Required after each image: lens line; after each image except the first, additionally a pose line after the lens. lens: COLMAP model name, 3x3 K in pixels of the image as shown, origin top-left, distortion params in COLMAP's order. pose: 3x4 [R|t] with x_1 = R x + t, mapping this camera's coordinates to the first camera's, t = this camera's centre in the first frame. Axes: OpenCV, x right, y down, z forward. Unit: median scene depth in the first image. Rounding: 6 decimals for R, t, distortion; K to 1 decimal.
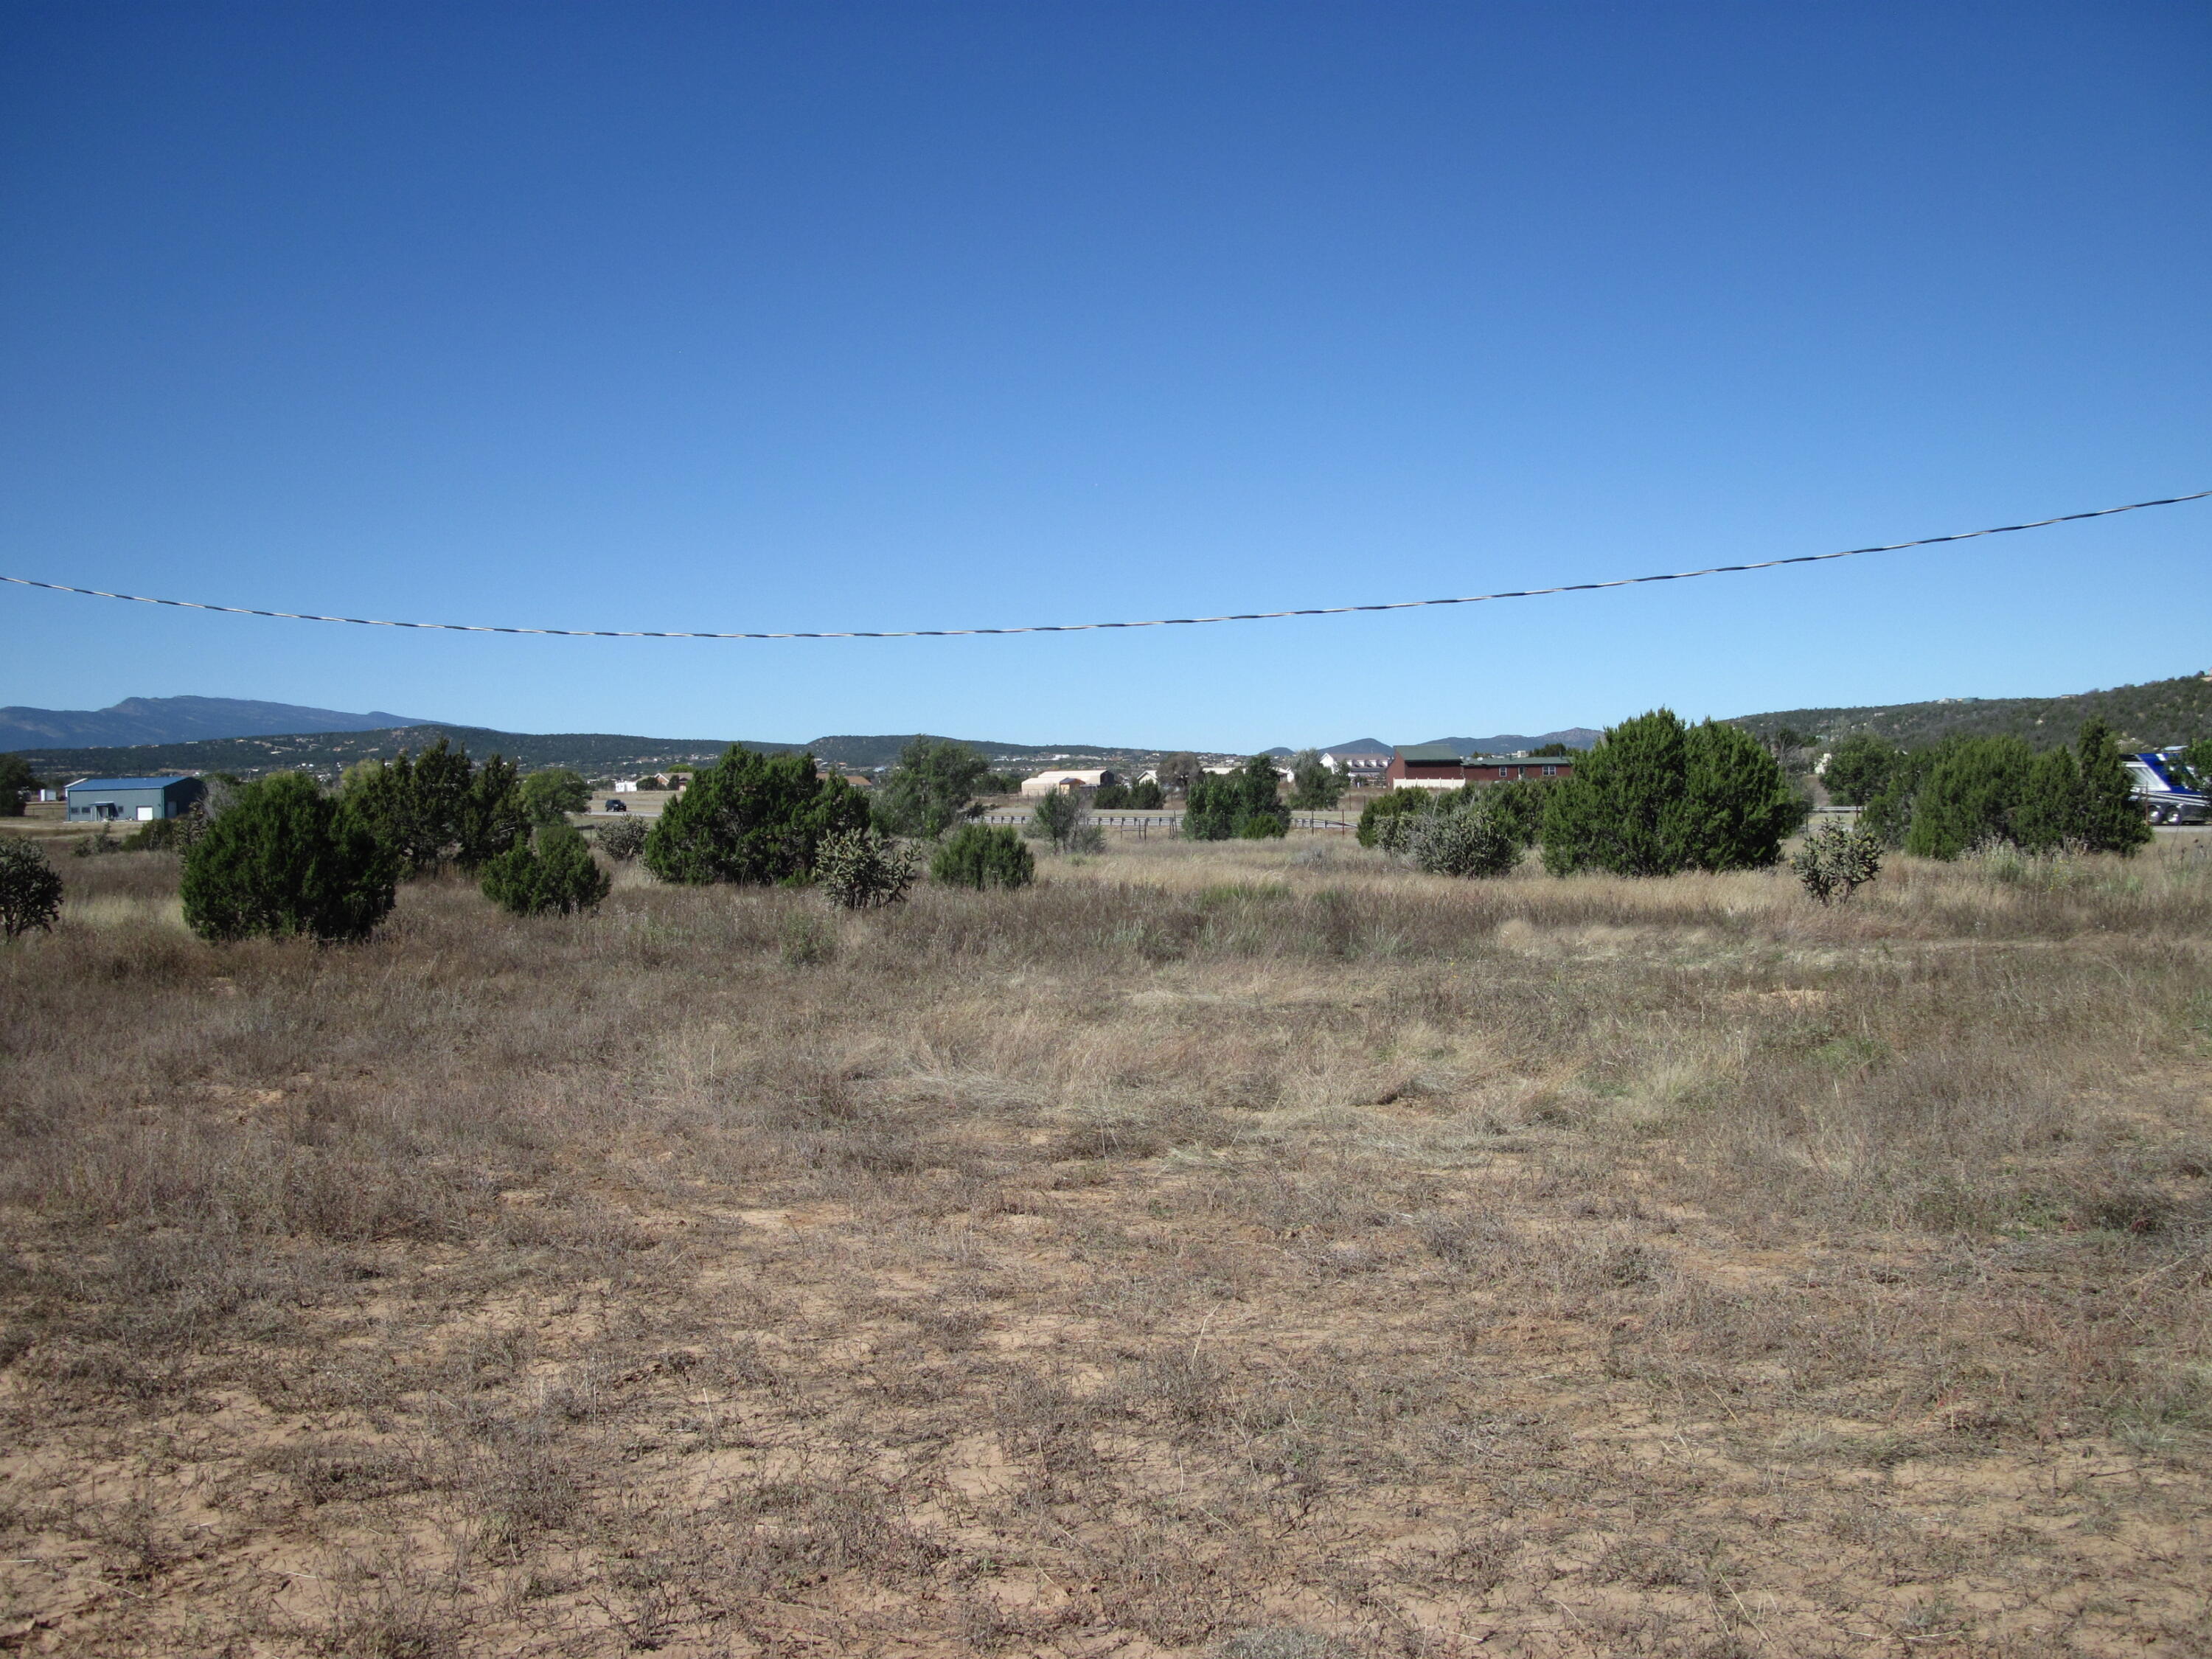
lens RADIAL K [[2305.9, 0, 1106.0], [0, 2305.9, 829.5], [0, 0, 1]] dist [-0.102260, 0.038683]
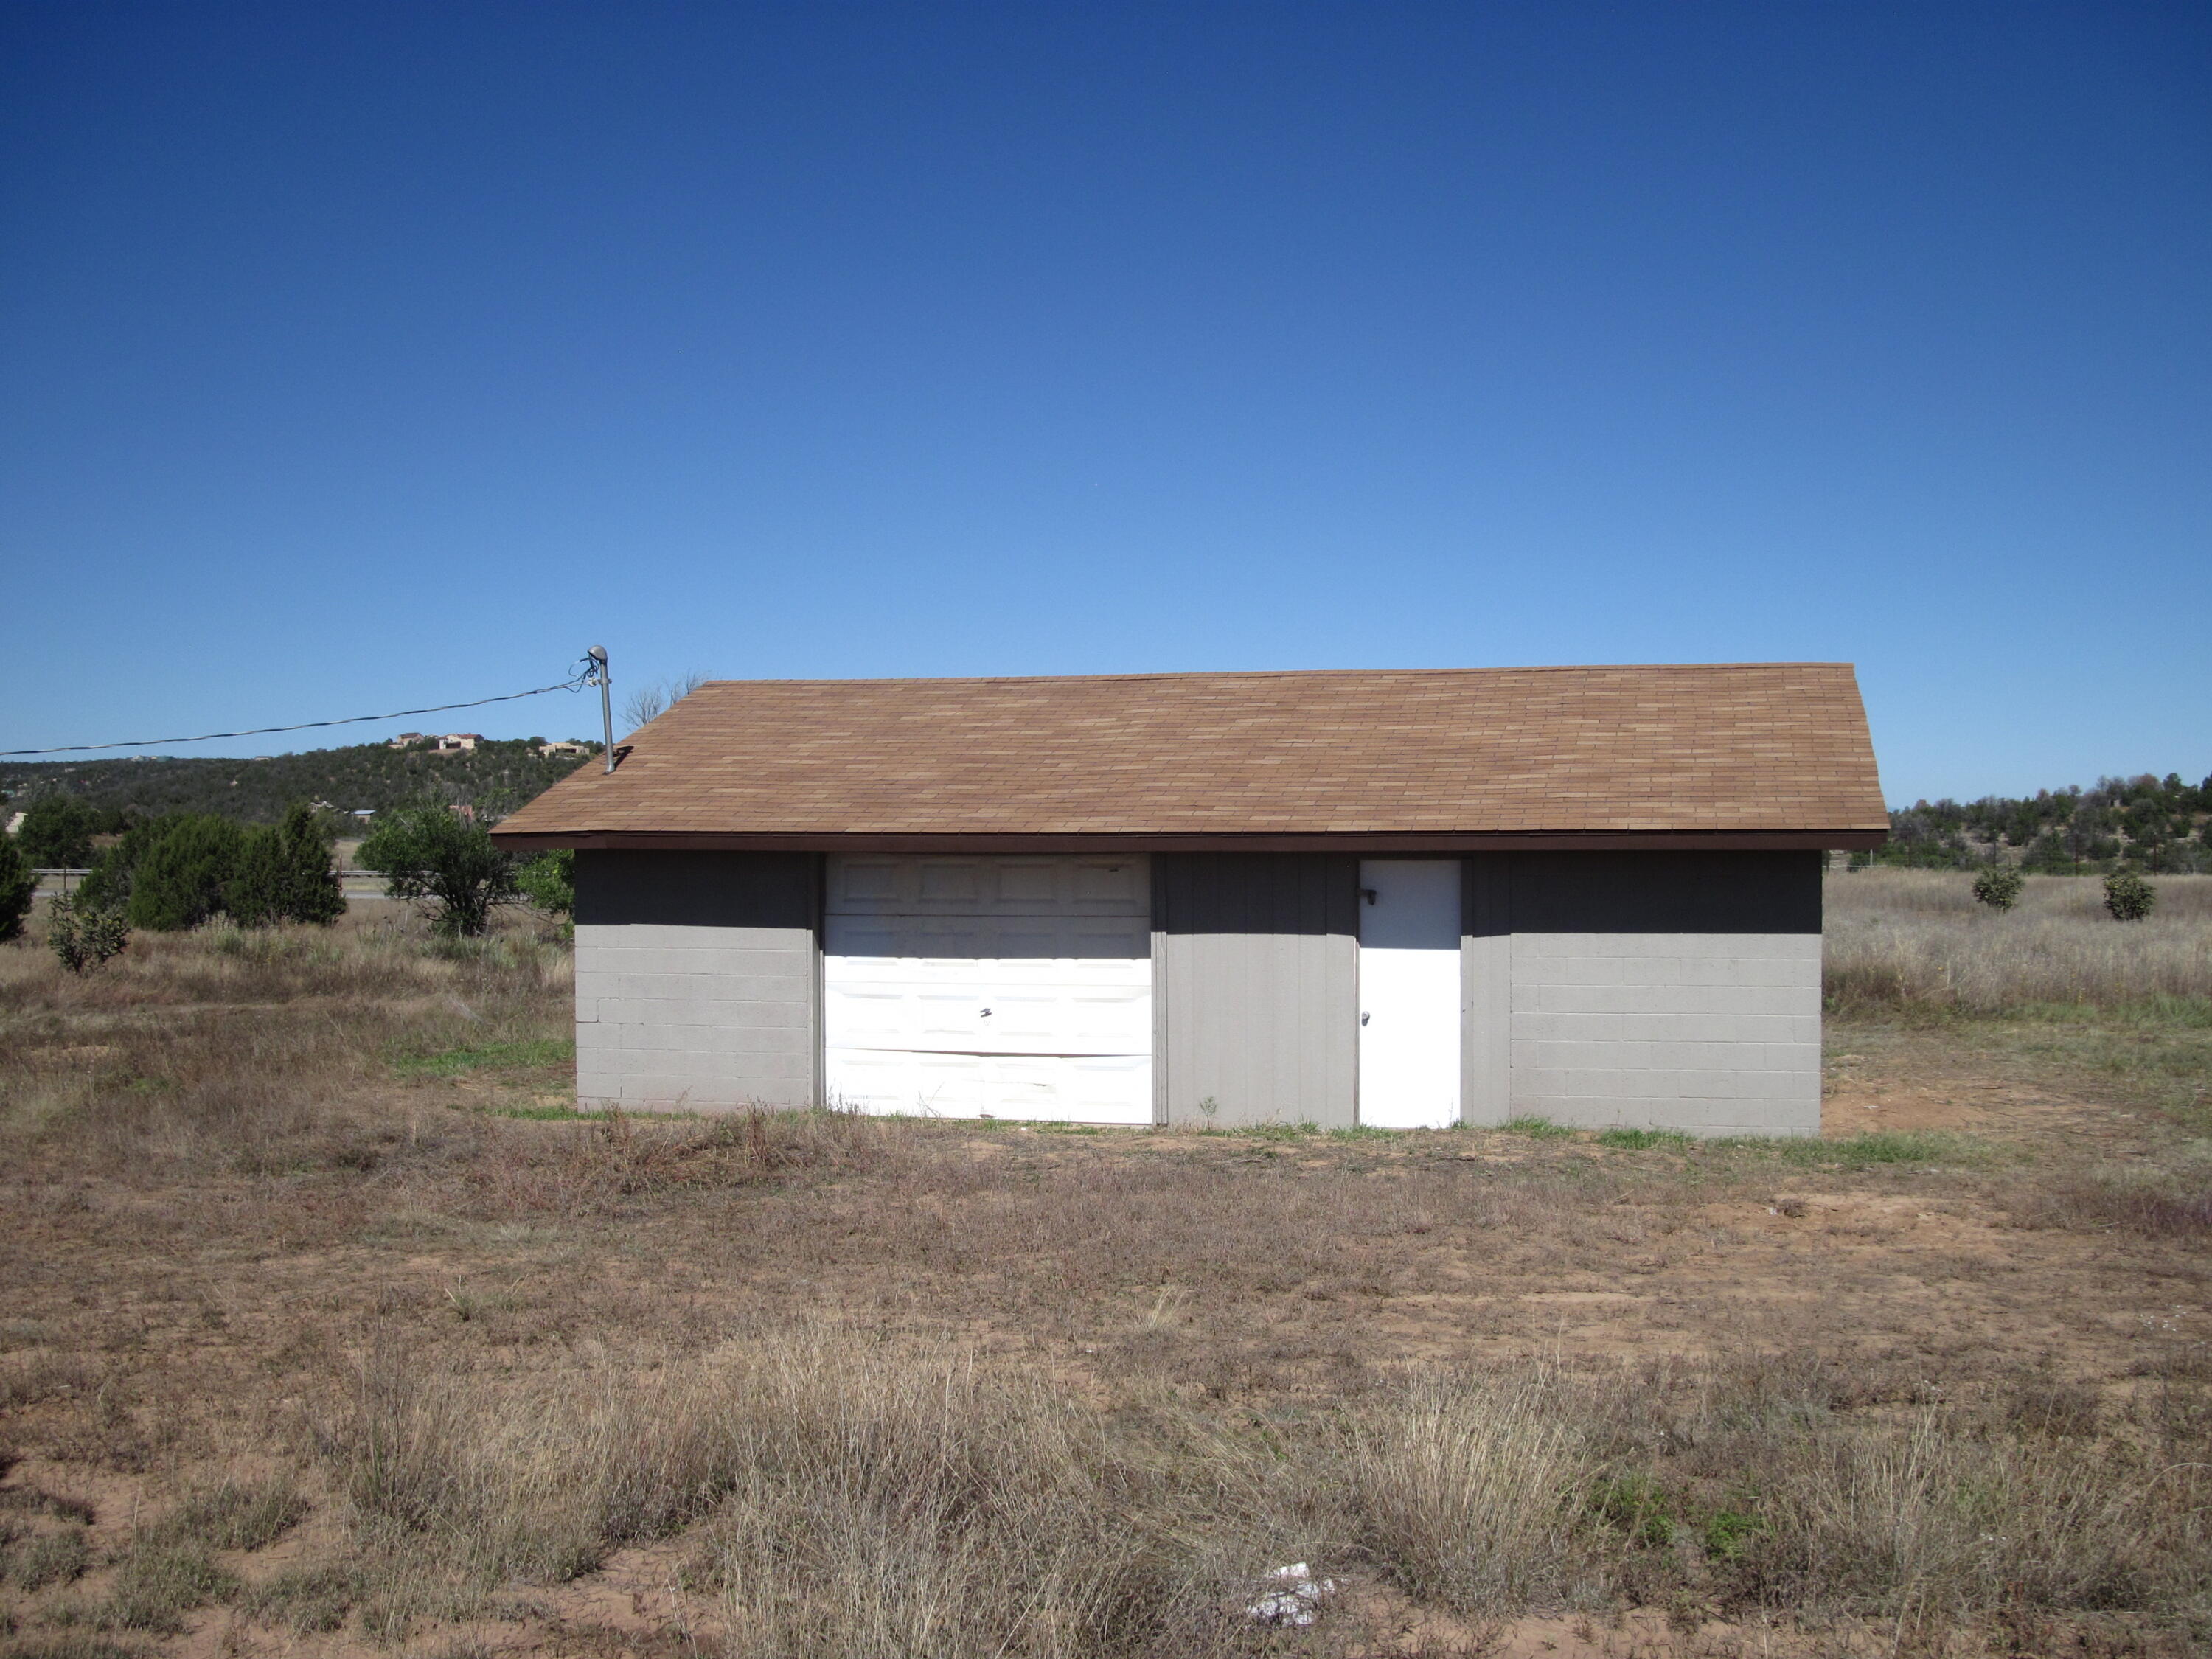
lens RADIAL K [[2305.9, 0, 1106.0], [0, 2305.9, 829.5], [0, 0, 1]] dist [-0.102260, 0.038683]
pose [[0.726859, 0.024145, 0.686363, -0.092670], [-0.005552, 0.999556, -0.029283, -0.010177], [-0.686765, 0.017474, 0.726670, -0.186100]]
